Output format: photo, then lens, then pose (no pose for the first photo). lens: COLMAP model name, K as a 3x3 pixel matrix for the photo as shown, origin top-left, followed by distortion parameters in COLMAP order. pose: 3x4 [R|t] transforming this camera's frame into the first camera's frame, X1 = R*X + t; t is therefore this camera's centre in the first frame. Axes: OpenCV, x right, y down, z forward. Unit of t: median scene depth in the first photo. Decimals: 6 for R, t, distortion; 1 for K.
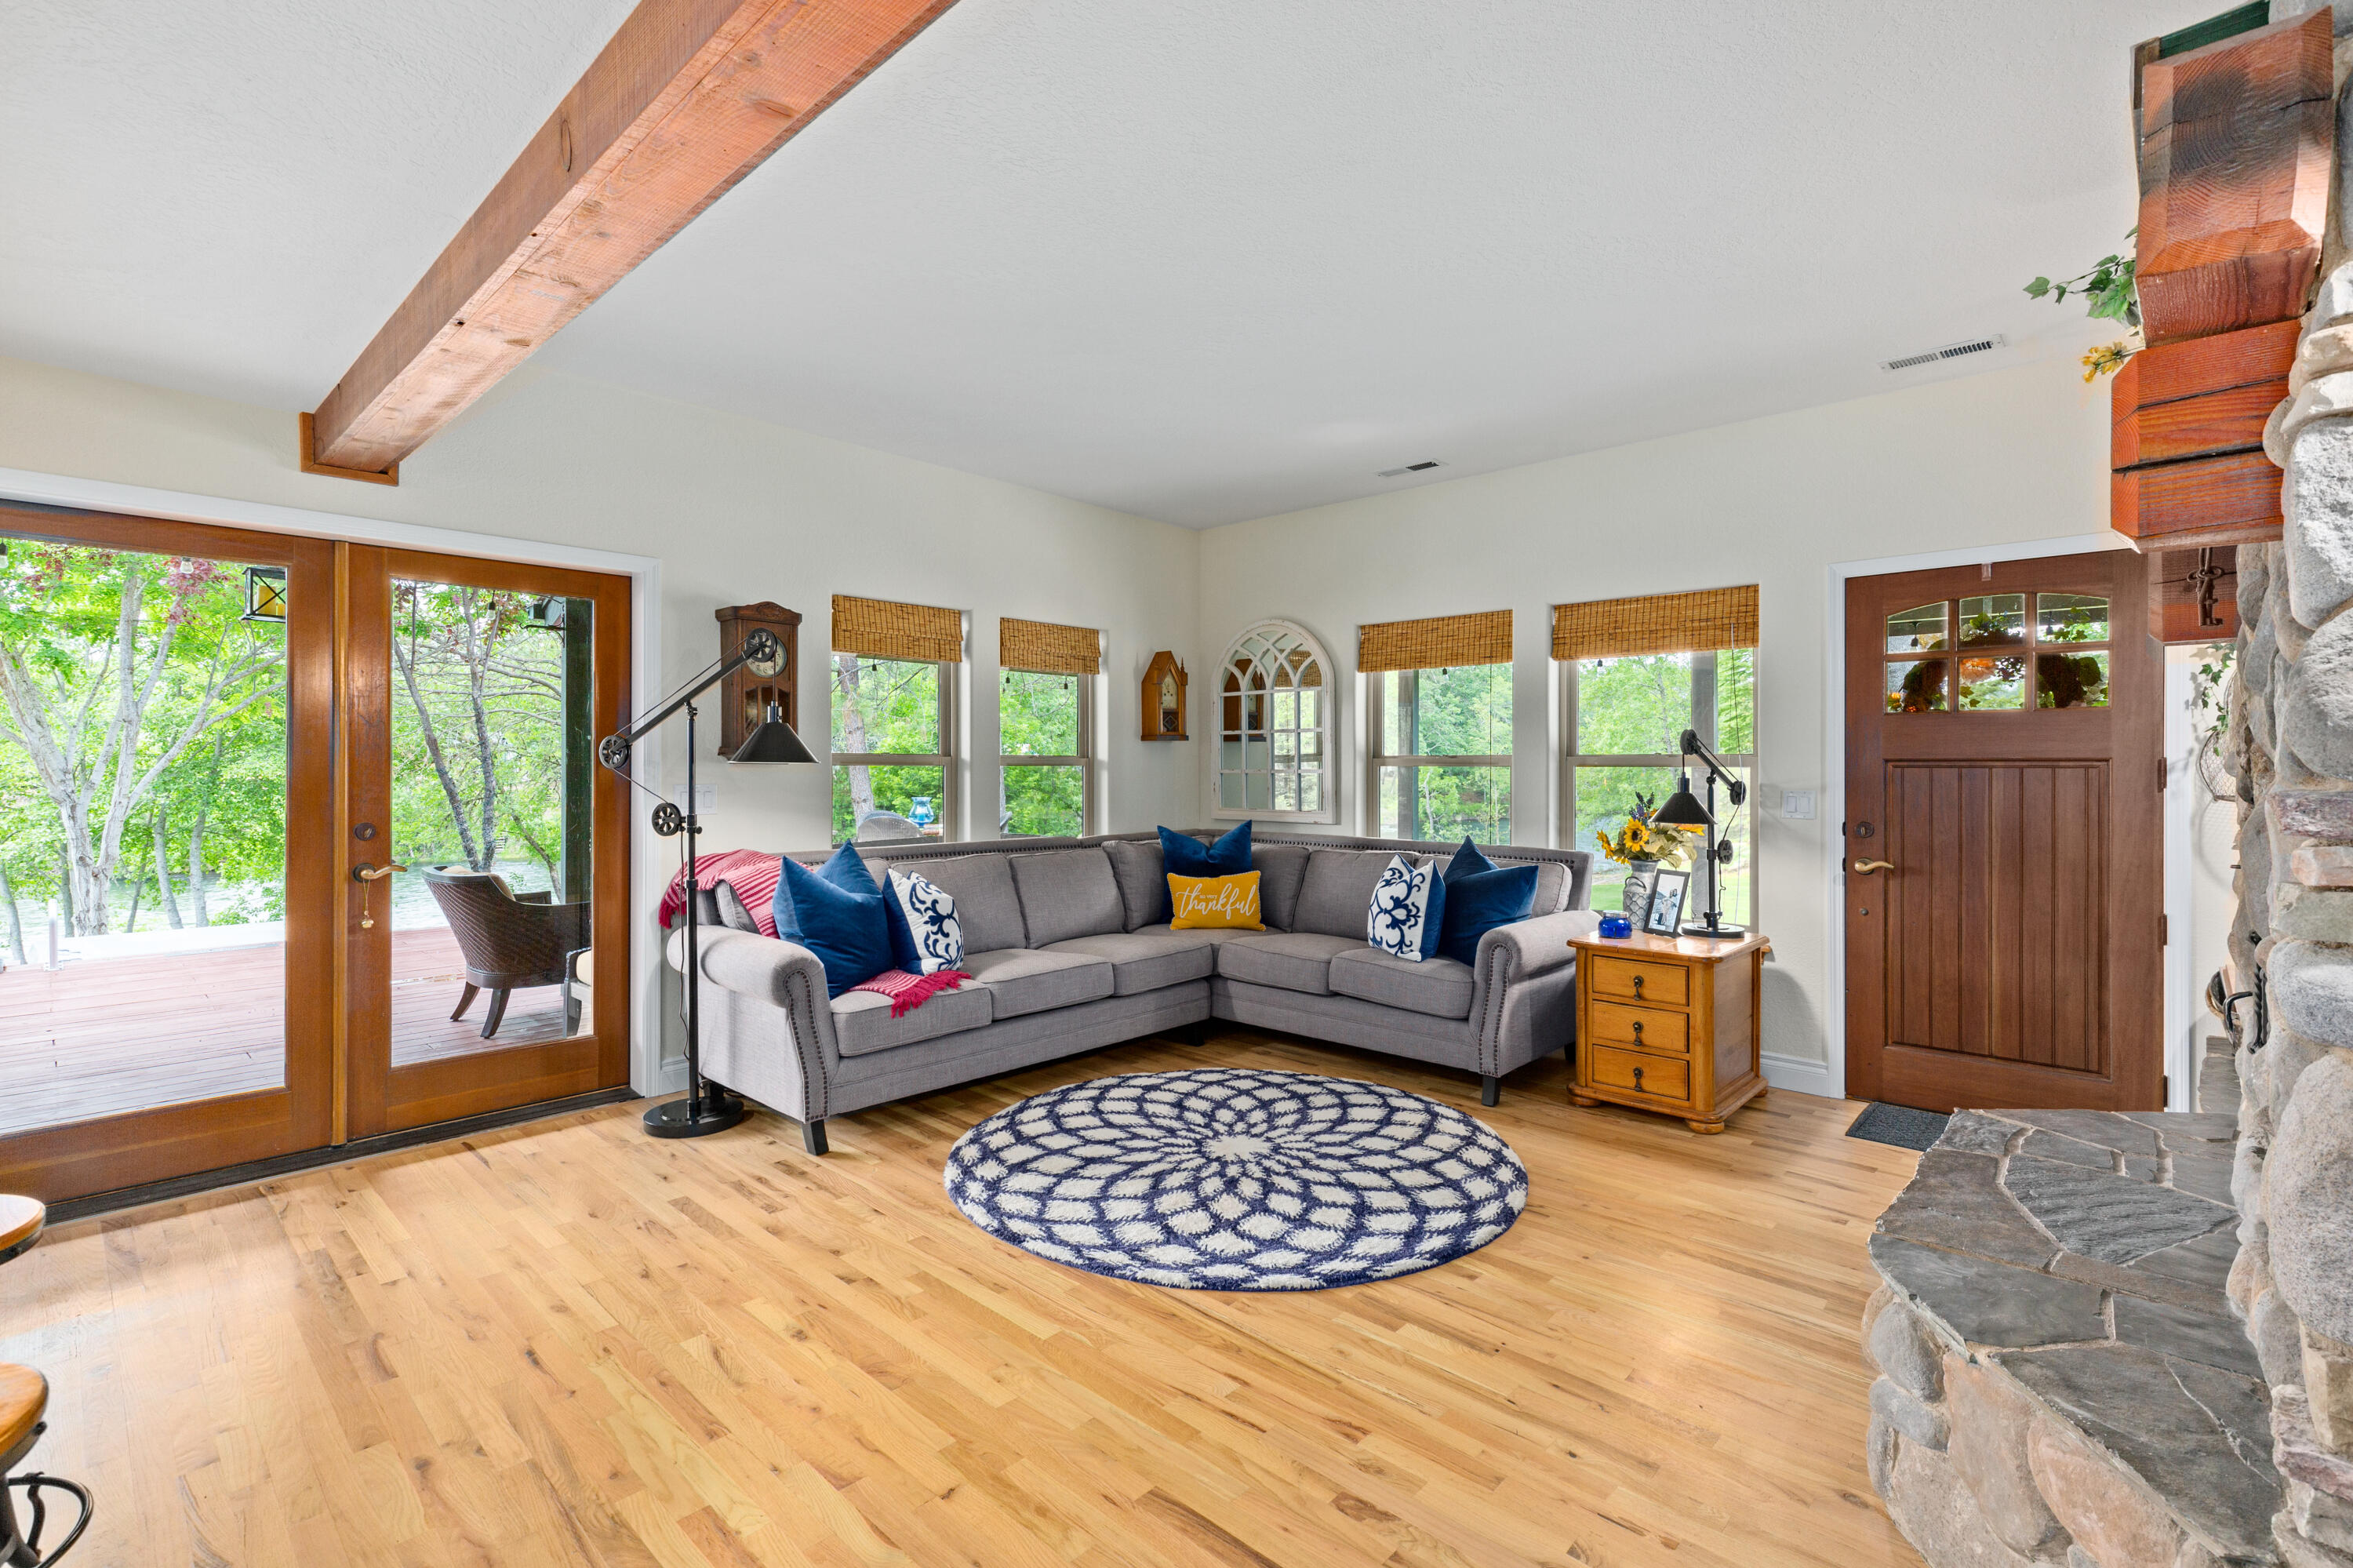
lens RADIAL K [[1074.0, 0, 1184.3], [0, 1074.0, 771.4], [0, 0, 1]] dist [0.006607, -0.000570]
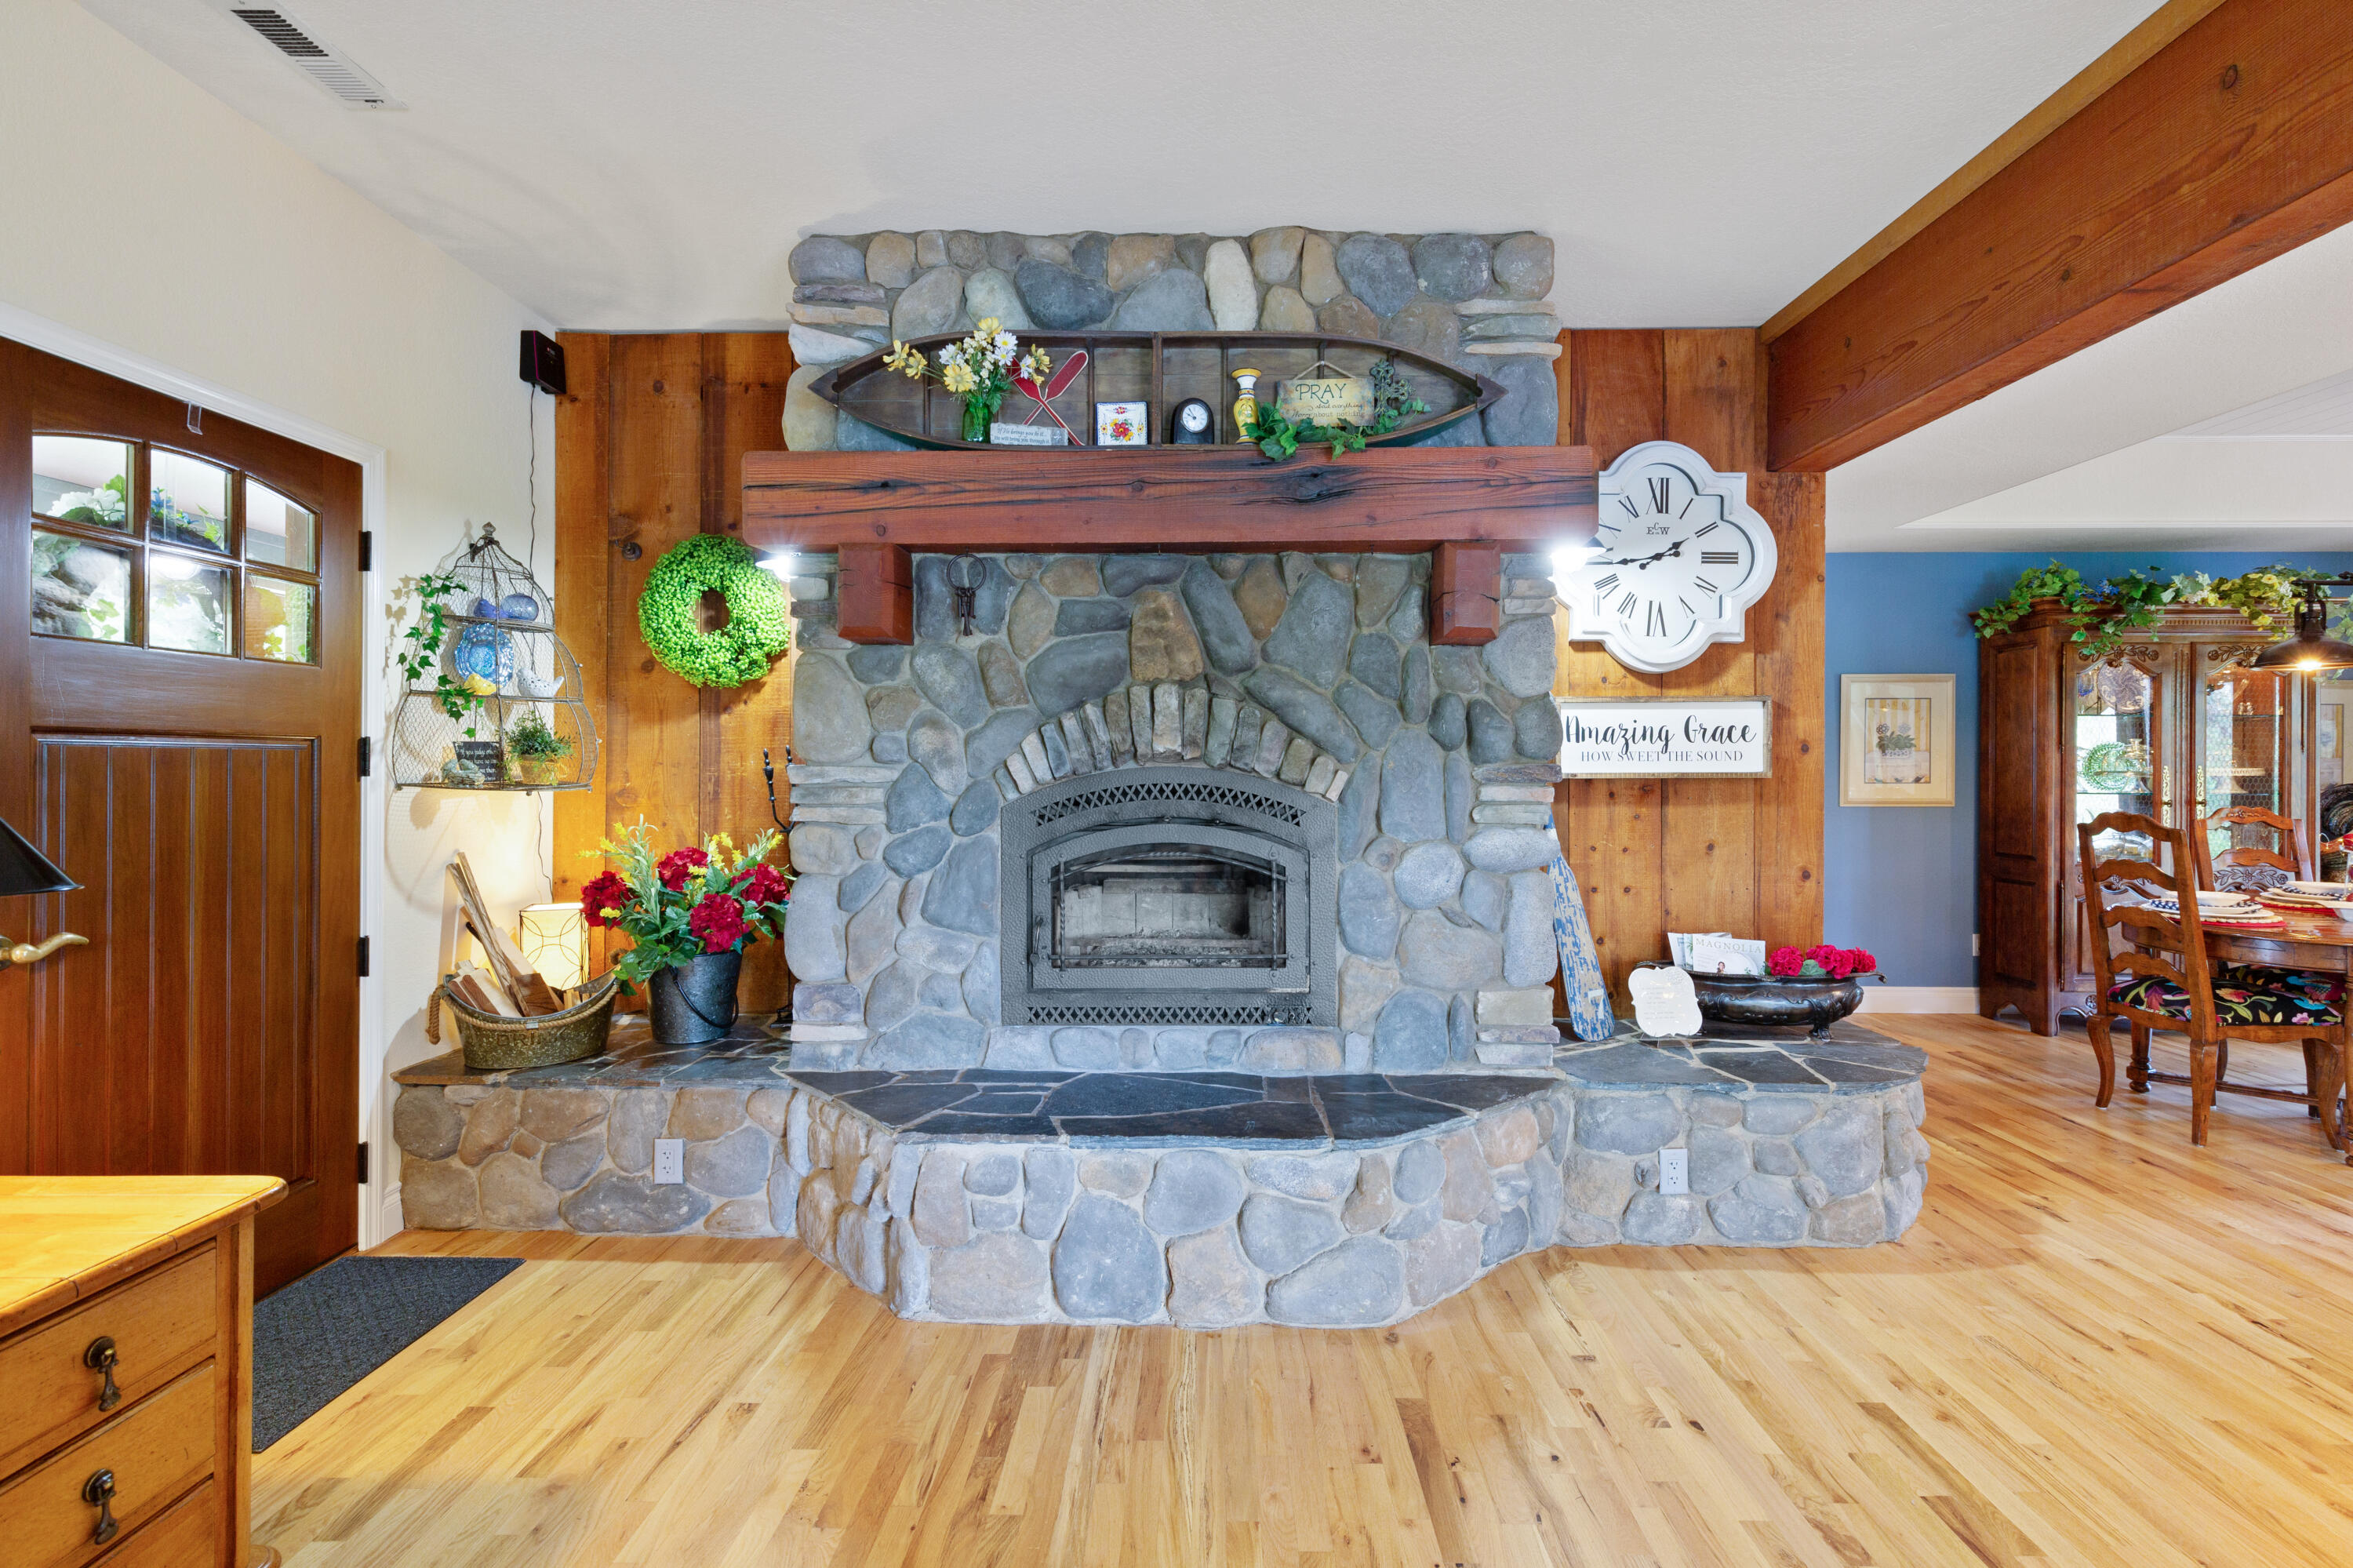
lens RADIAL K [[1074.0, 0, 1184.3], [0, 1074.0, 771.4], [0, 0, 1]] dist [0.006607, -0.000570]
pose [[-0.672181, -0.005113, 0.740369, -0.071964], [0.002566, 0.999954, 0.009236, 0.006538], [-0.740382, 0.008108, -0.672137, 1.057986]]
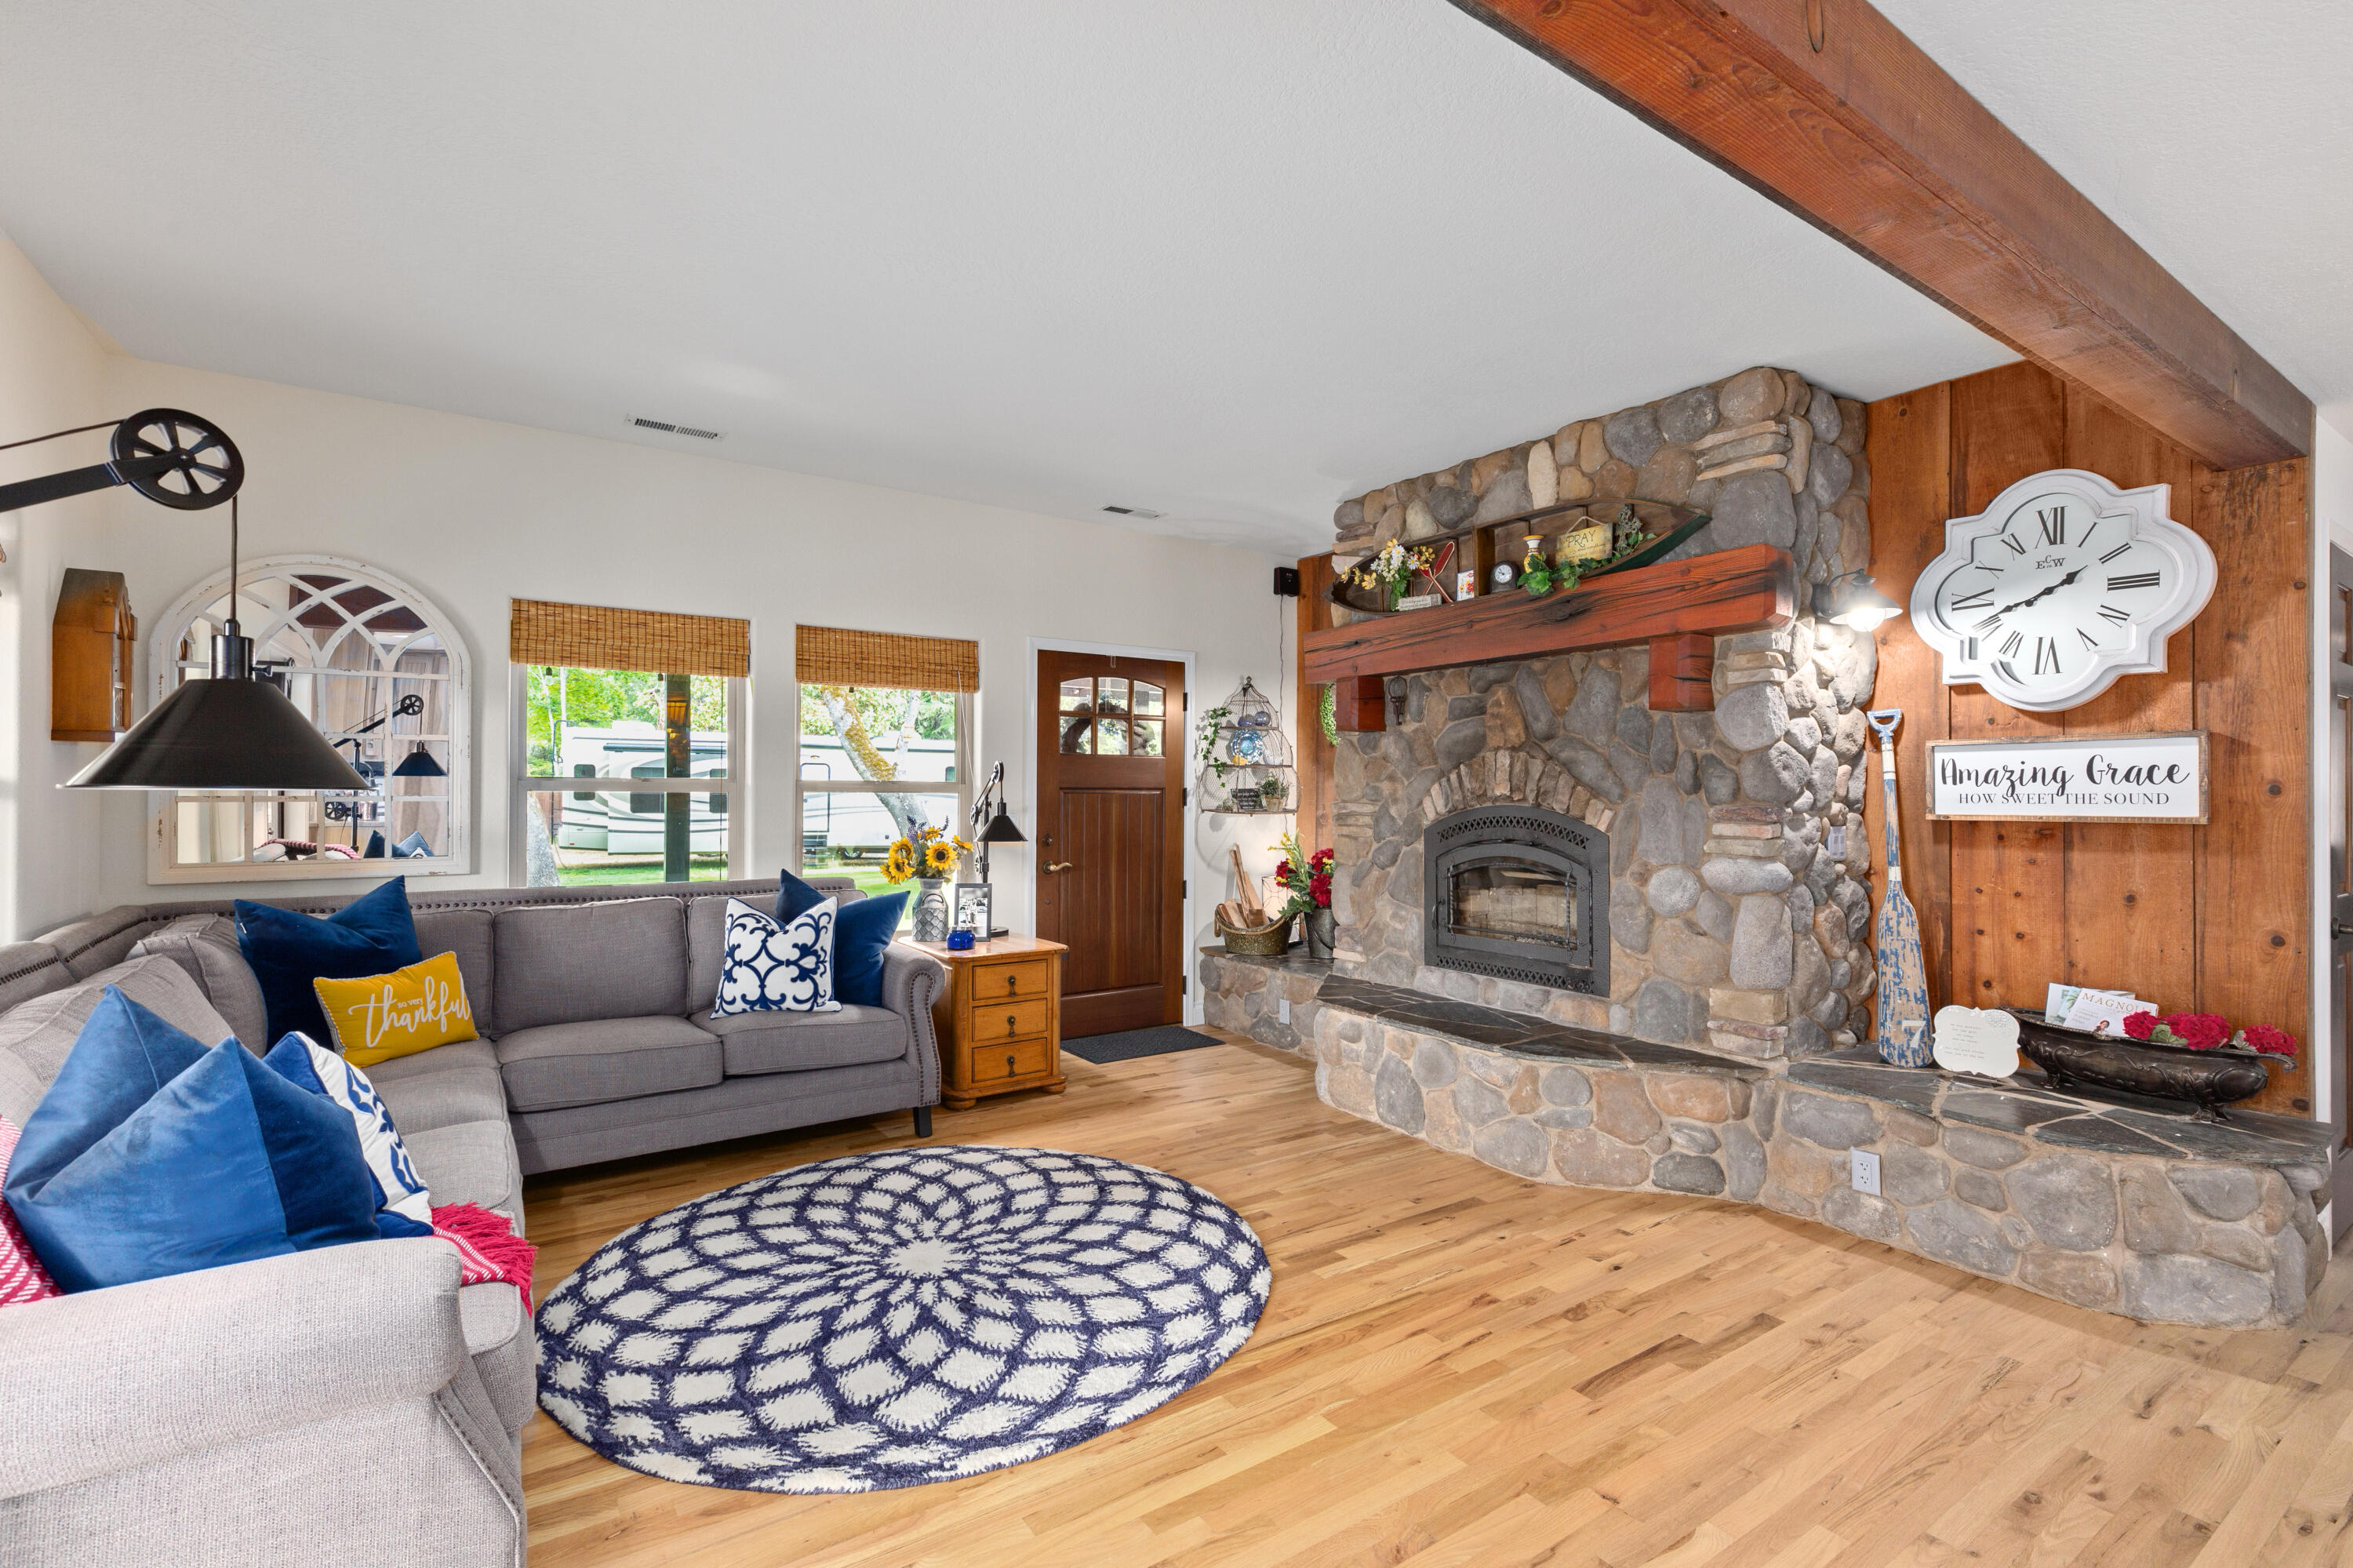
lens RADIAL K [[1052.8, 0, 1192.9], [0, 1052.8, 793.5], [0, 0, 1]] dist [0.000497, -0.000206]
pose [[0.213676, -0.001378, 0.976904, -0.683067], [0.002969, 0.999995, 0.000761, -0.004428], [-0.976900, 0.002737, 0.213679, 0.621734]]
